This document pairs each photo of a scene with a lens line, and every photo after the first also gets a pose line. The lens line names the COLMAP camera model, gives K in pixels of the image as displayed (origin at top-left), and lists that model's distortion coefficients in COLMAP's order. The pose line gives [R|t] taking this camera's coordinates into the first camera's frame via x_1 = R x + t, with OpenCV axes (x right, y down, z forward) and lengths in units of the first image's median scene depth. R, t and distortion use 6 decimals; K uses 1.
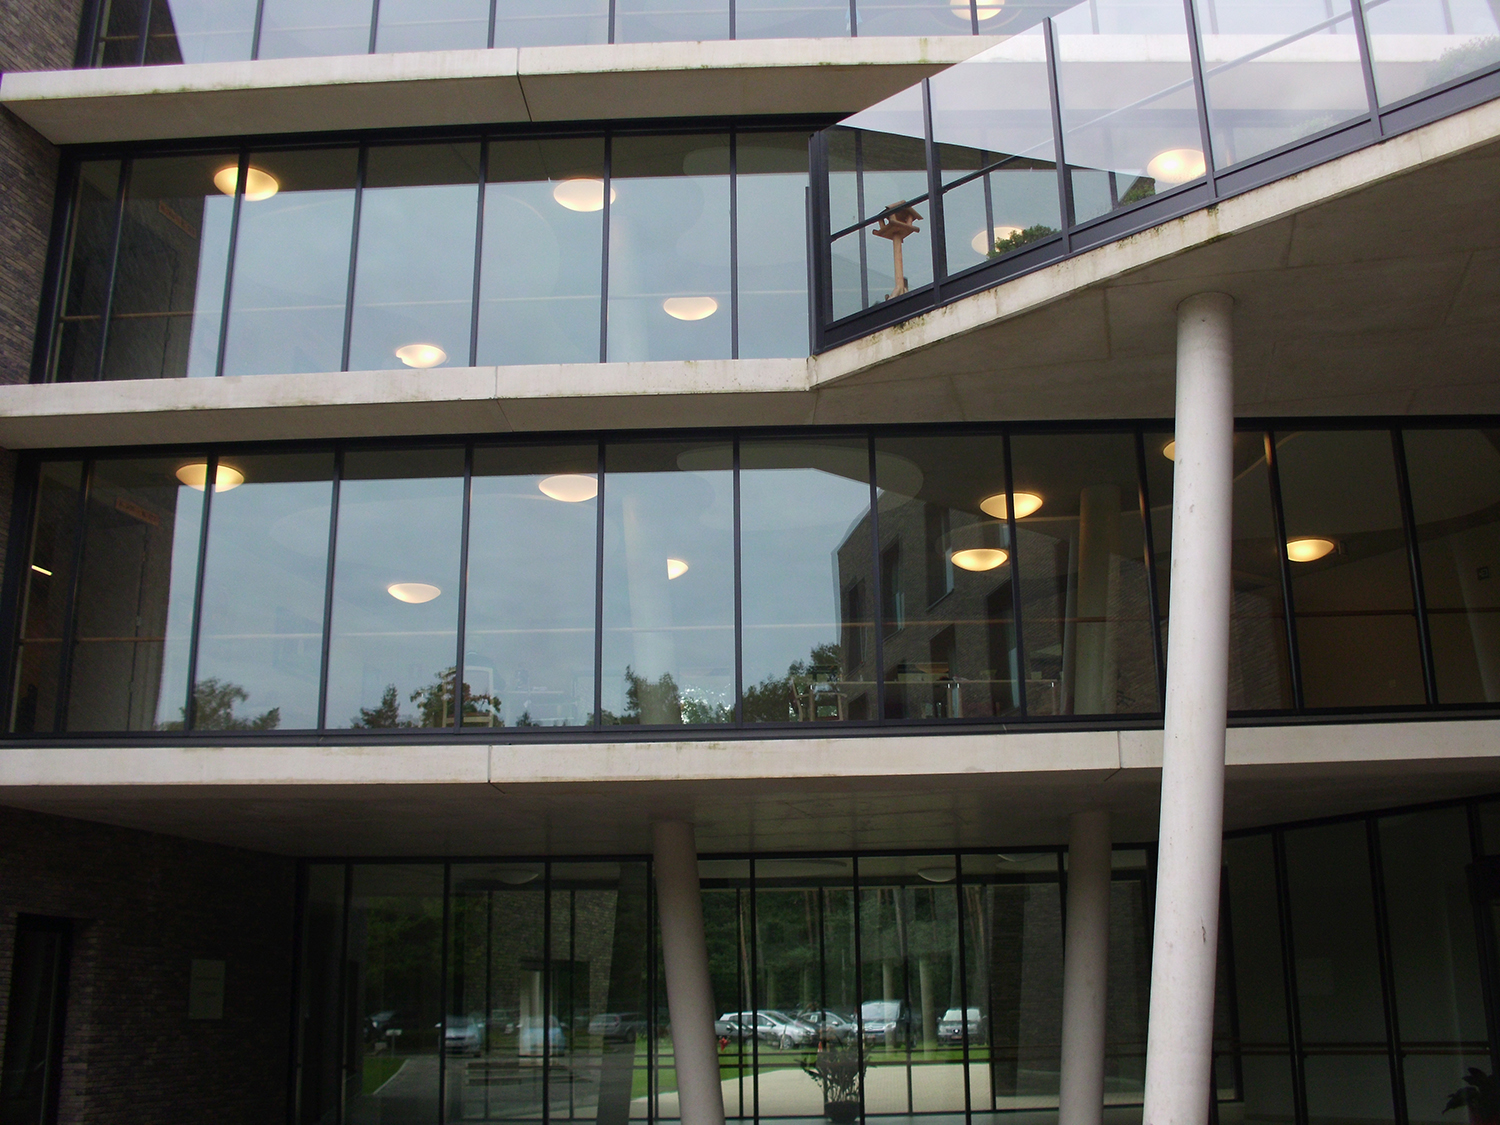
lens RADIAL K [[1545.8, 0, 794.0], [0, 1545.8, 557.5], [0, 0, 1]] dist [-0.210138, 0.200279]
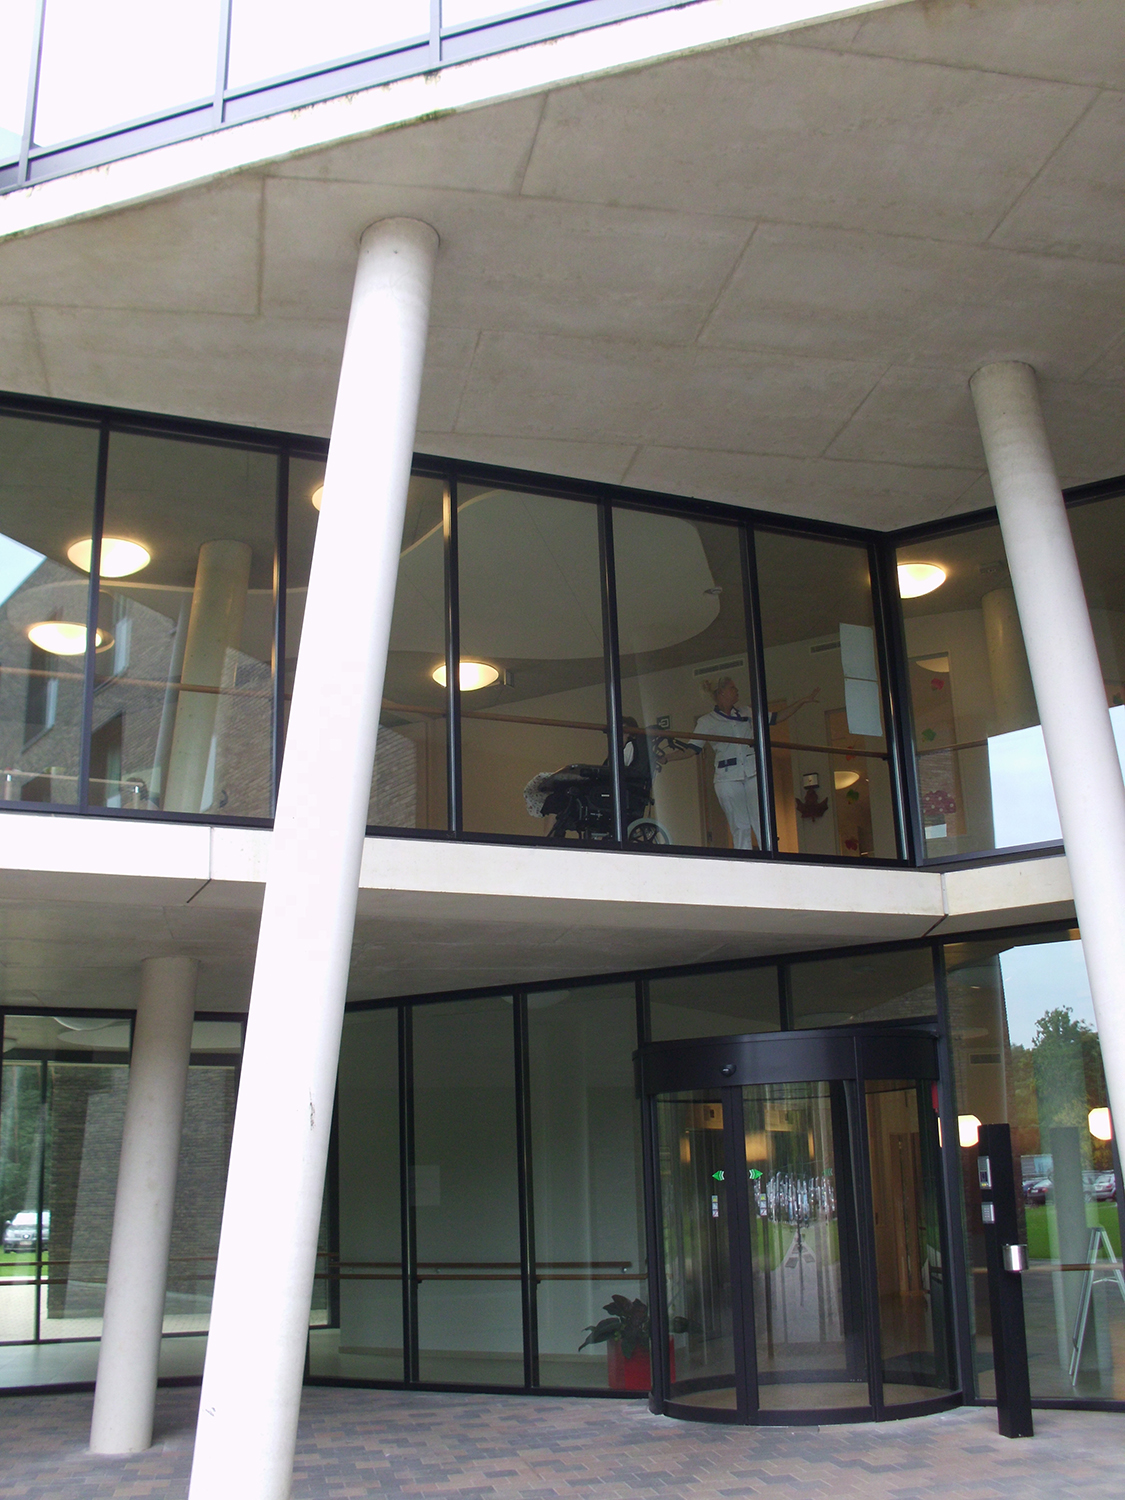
lens RADIAL K [[1545.8, 0, 562.5], [0, 1545.8, 750.0], [0, 0, 1]] dist [-0.210138, 0.200279]
pose [[0.911568, 0.100995, 0.398553, 0.061768], [-0.097749, 0.994802, -0.028518, 0.067753], [-0.399361, -0.012962, 0.916702, 0.236804]]
